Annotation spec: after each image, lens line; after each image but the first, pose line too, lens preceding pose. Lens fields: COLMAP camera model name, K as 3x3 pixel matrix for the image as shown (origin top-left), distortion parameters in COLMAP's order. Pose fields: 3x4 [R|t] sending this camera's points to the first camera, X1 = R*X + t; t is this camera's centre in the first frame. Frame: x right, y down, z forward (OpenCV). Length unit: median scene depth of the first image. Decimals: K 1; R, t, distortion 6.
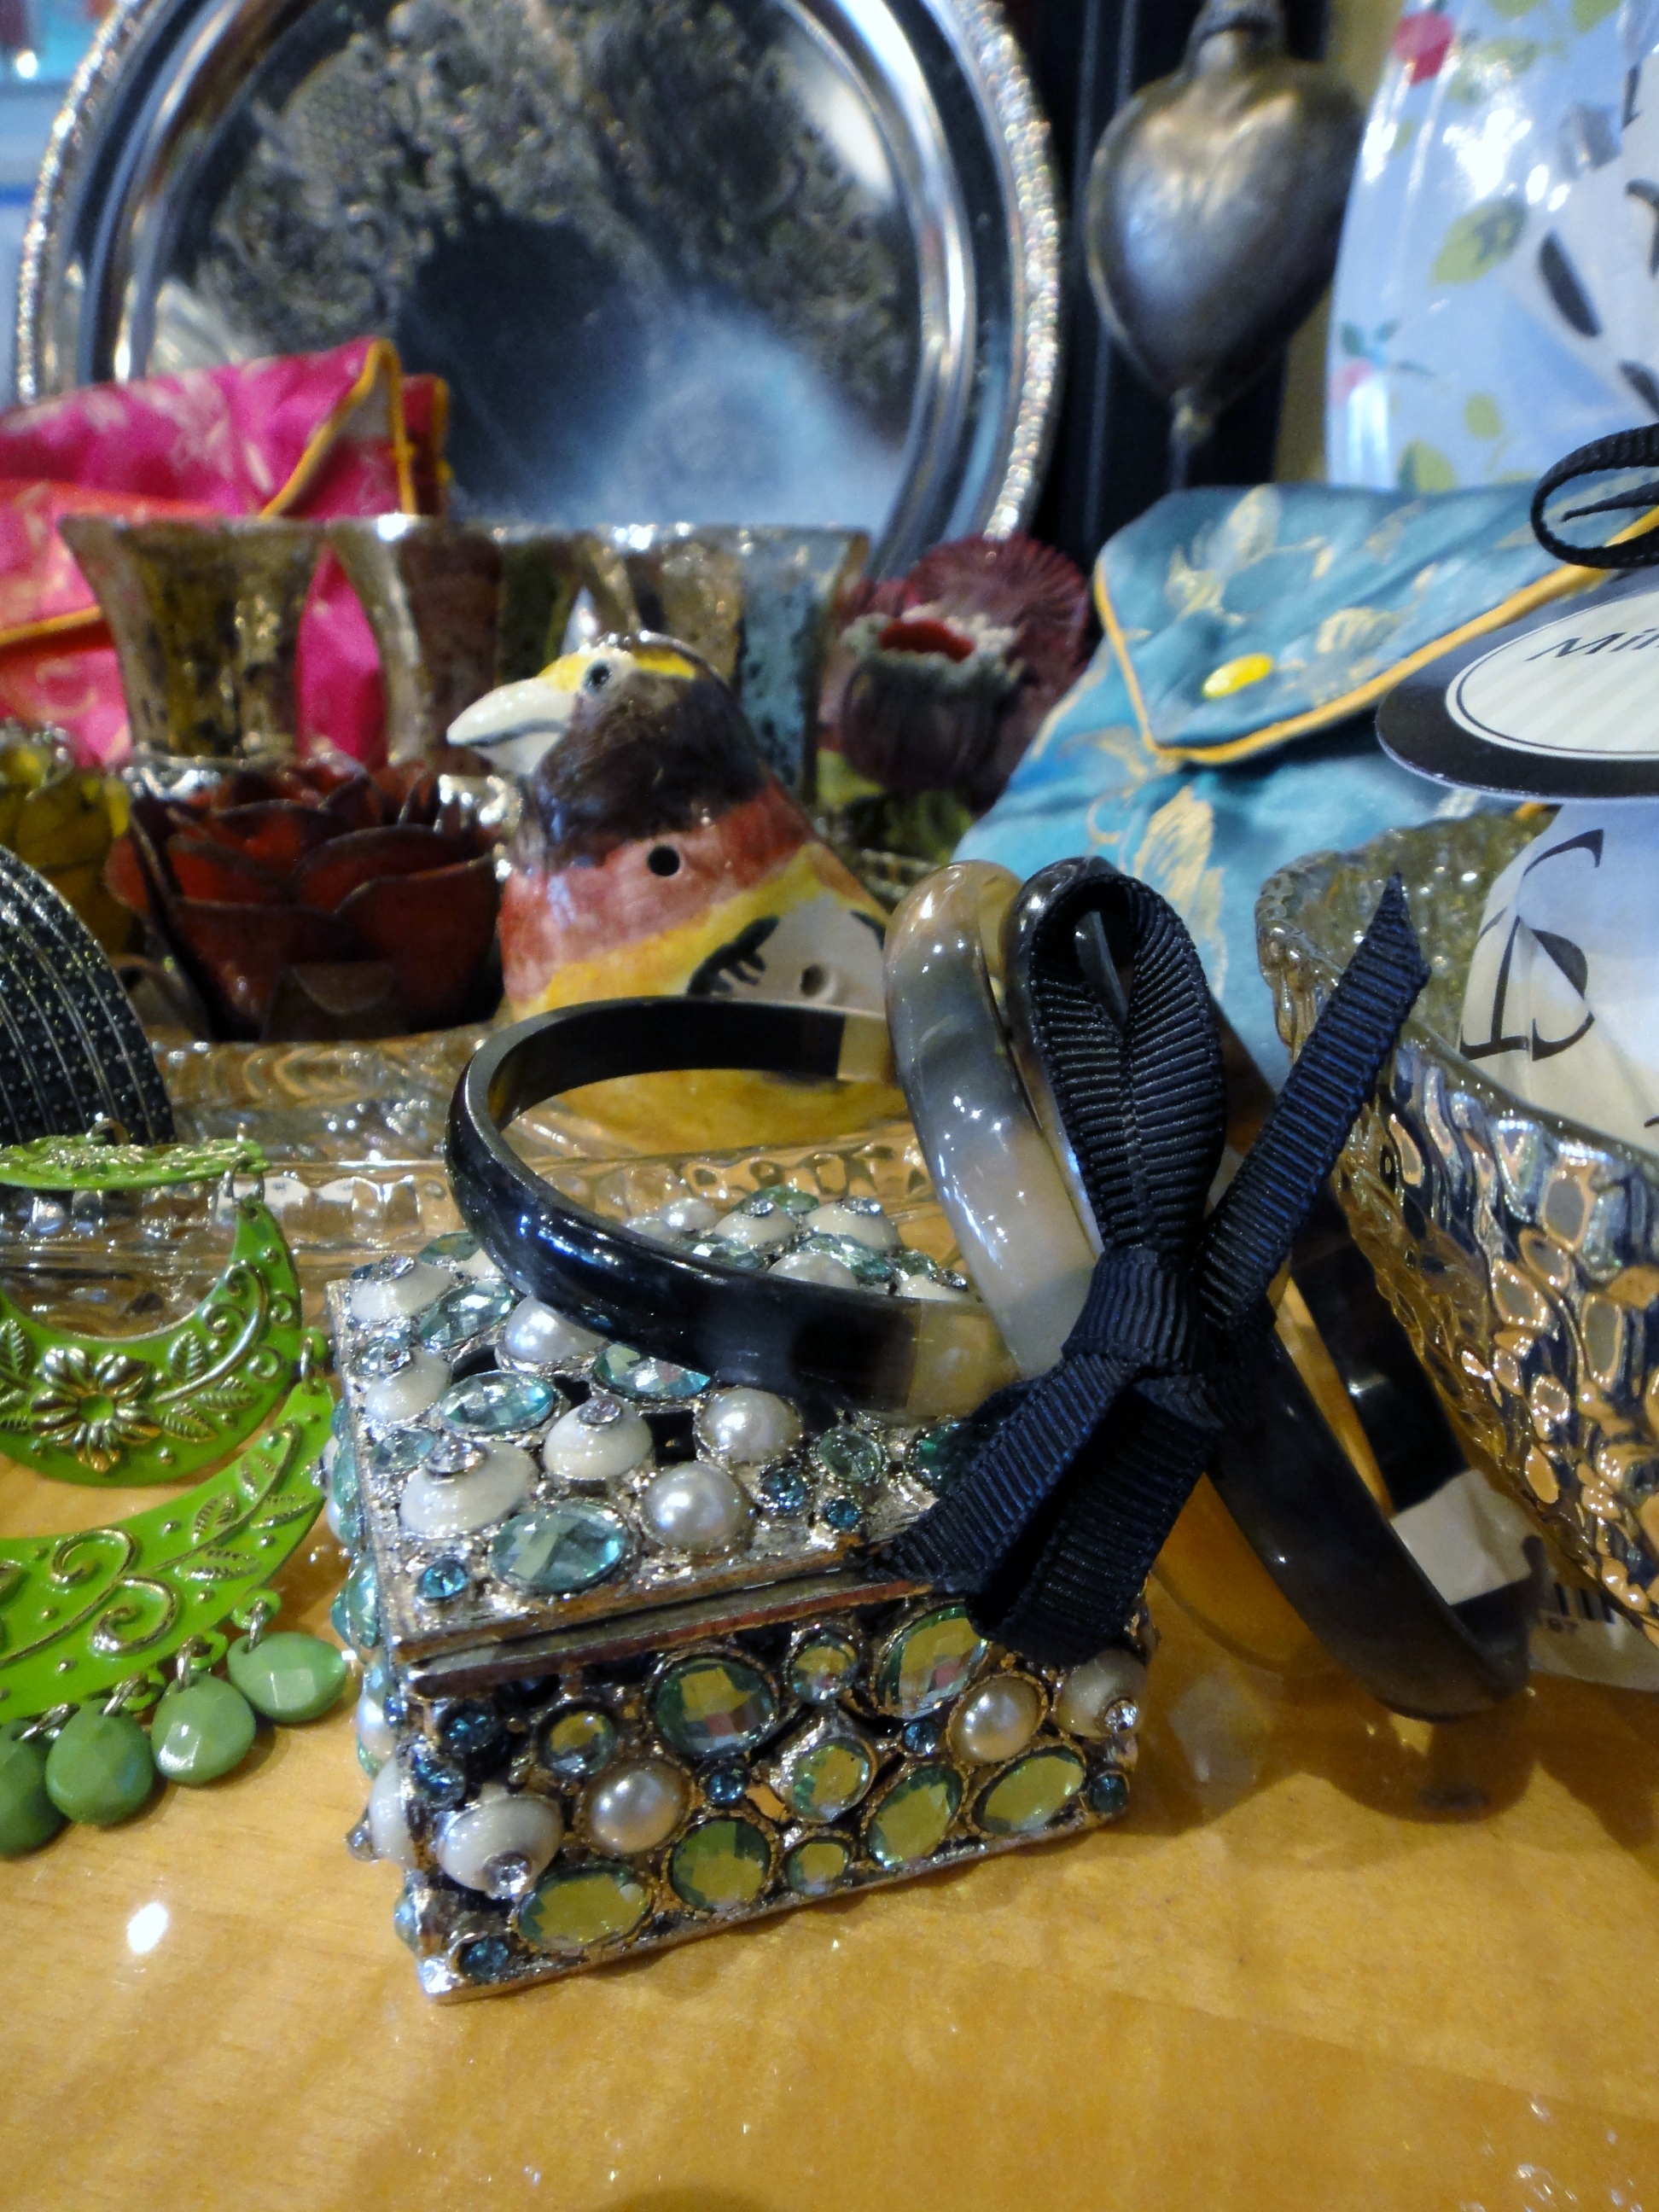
lens RADIAL K [[1585.7, 0, 835.4], [0, 1585.7, 1103.3], [0, 0, 1]] dist [0.005327, 0.003465]
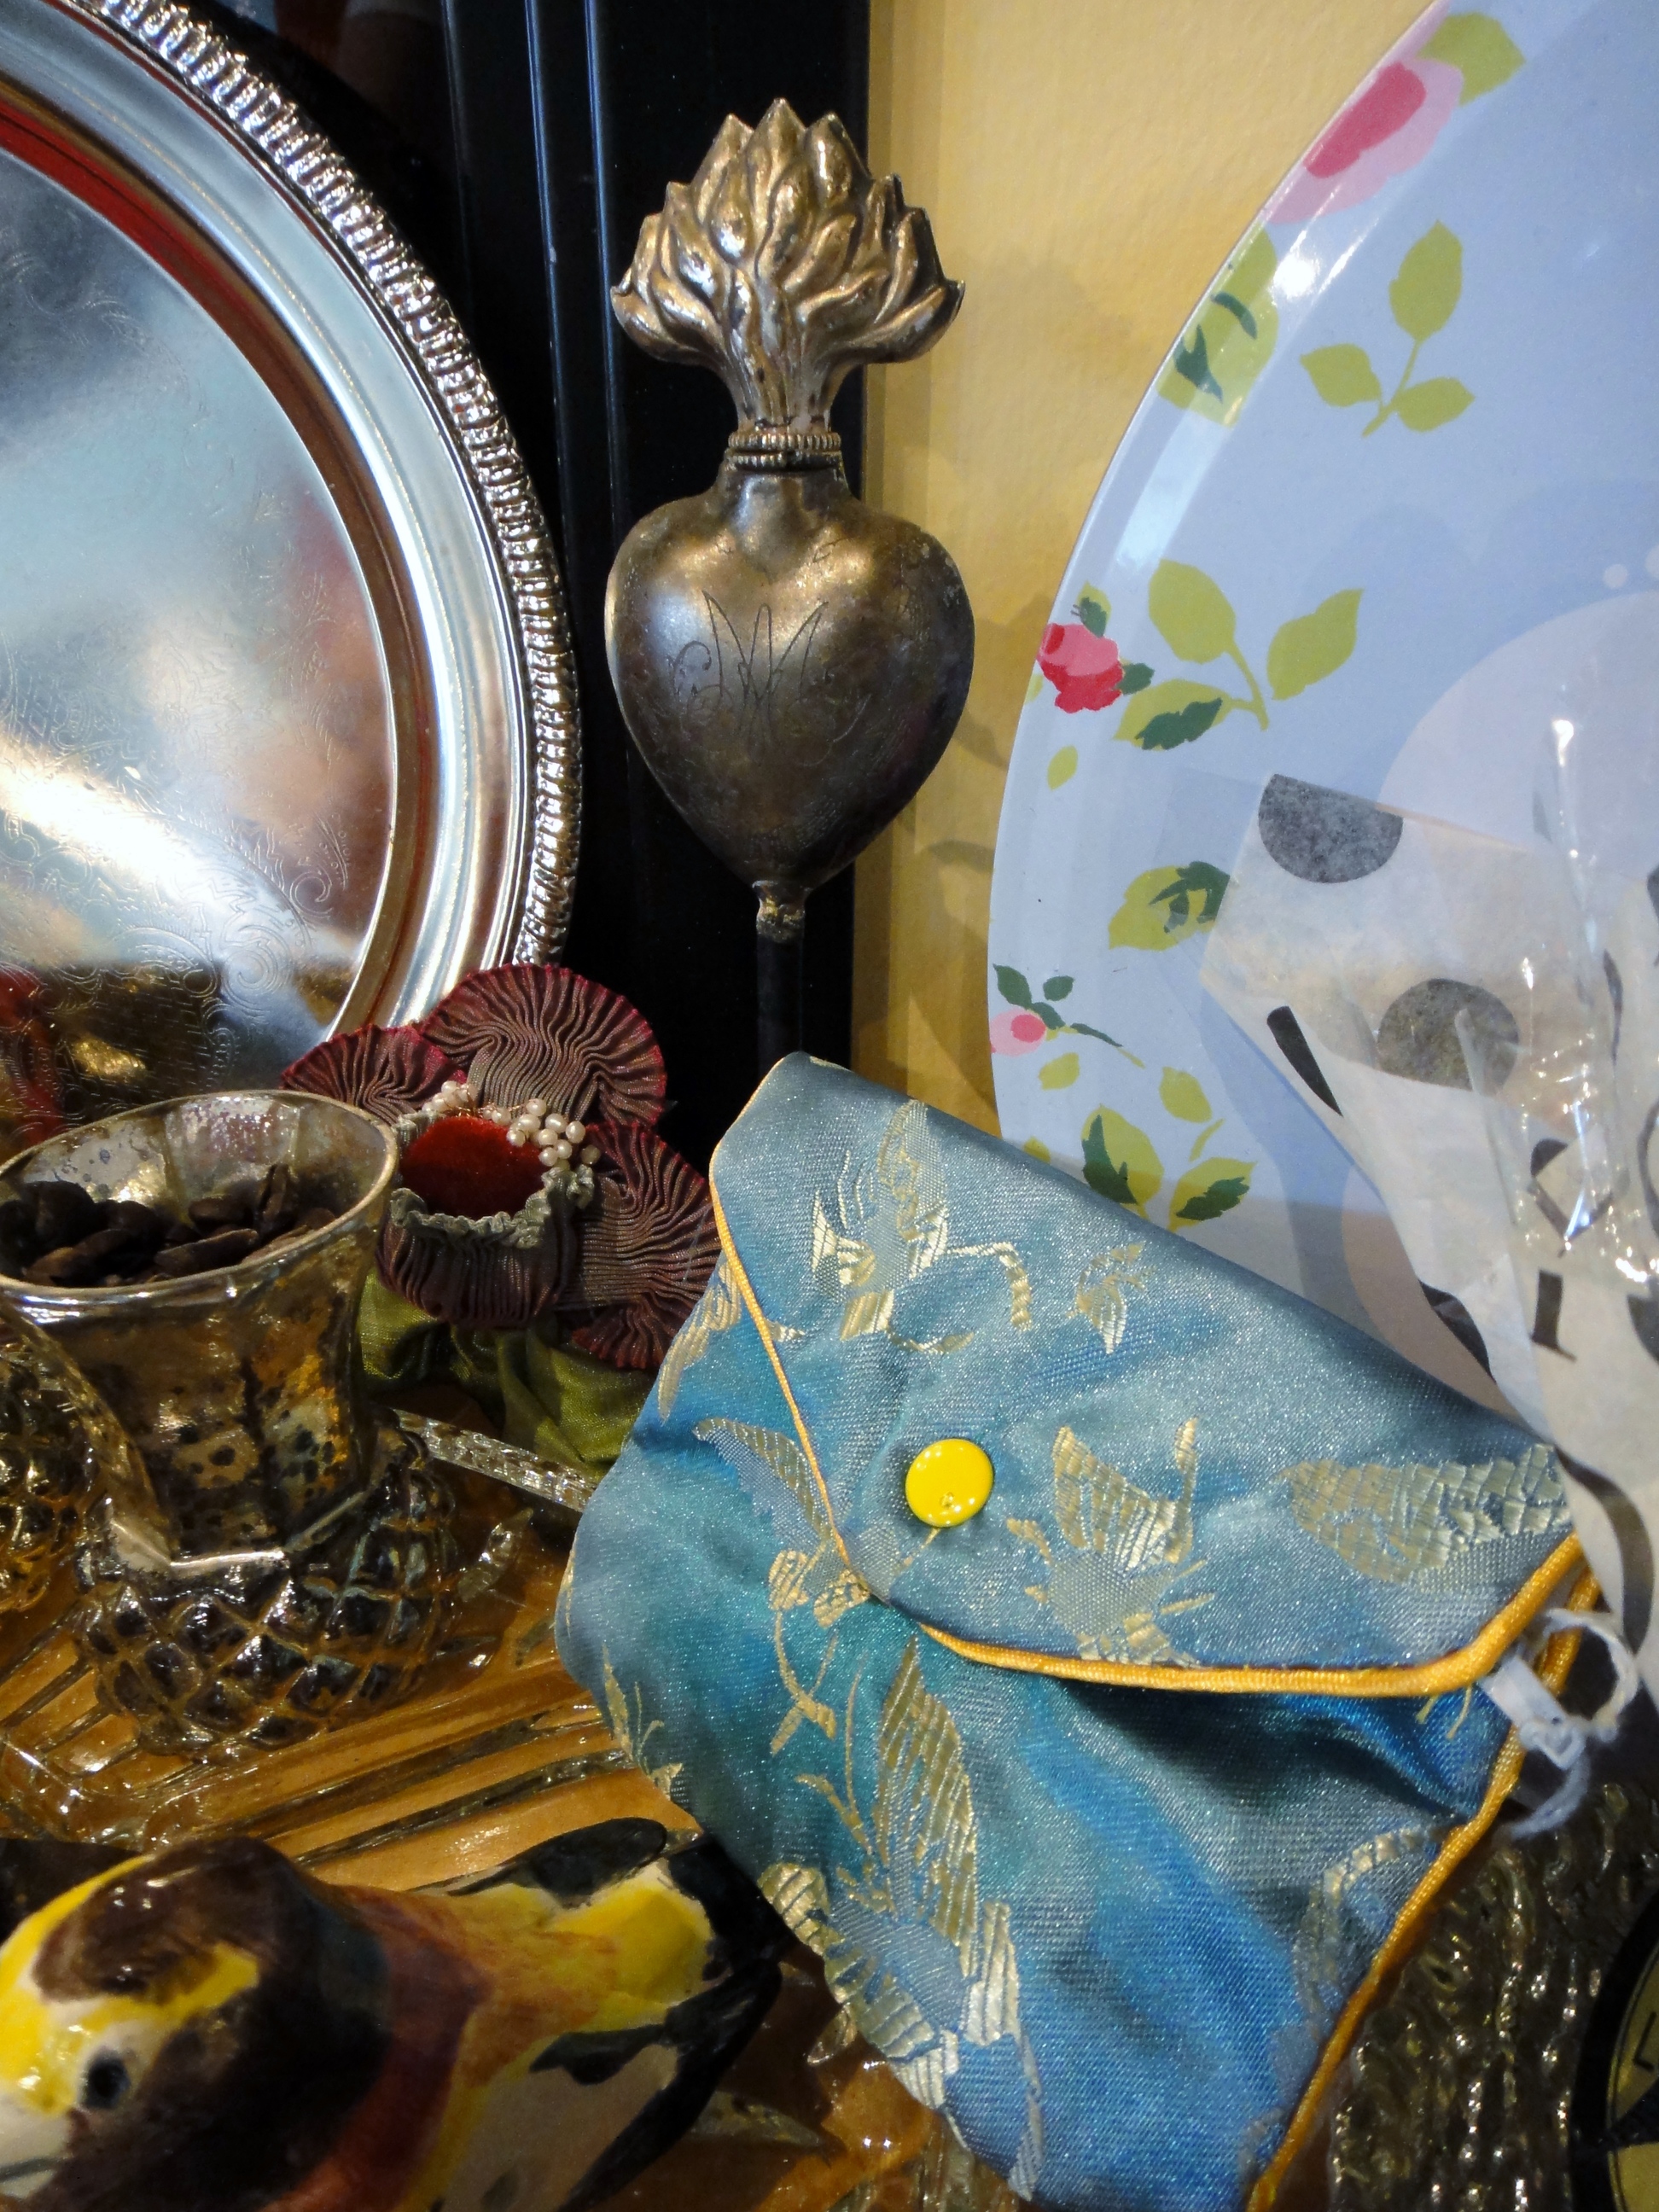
lens RADIAL K [[1585.7, 0, 840.0], [0, 1585.7, 1100.3], [0, 0, 1]] dist [0.005327, 0.003465]
pose [[0.941779, -0.170704, 0.289676, 0.008700], [0.127651, 0.978558, 0.161644, -0.699012], [-0.311058, -0.115256, 0.943376, 0.349347]]
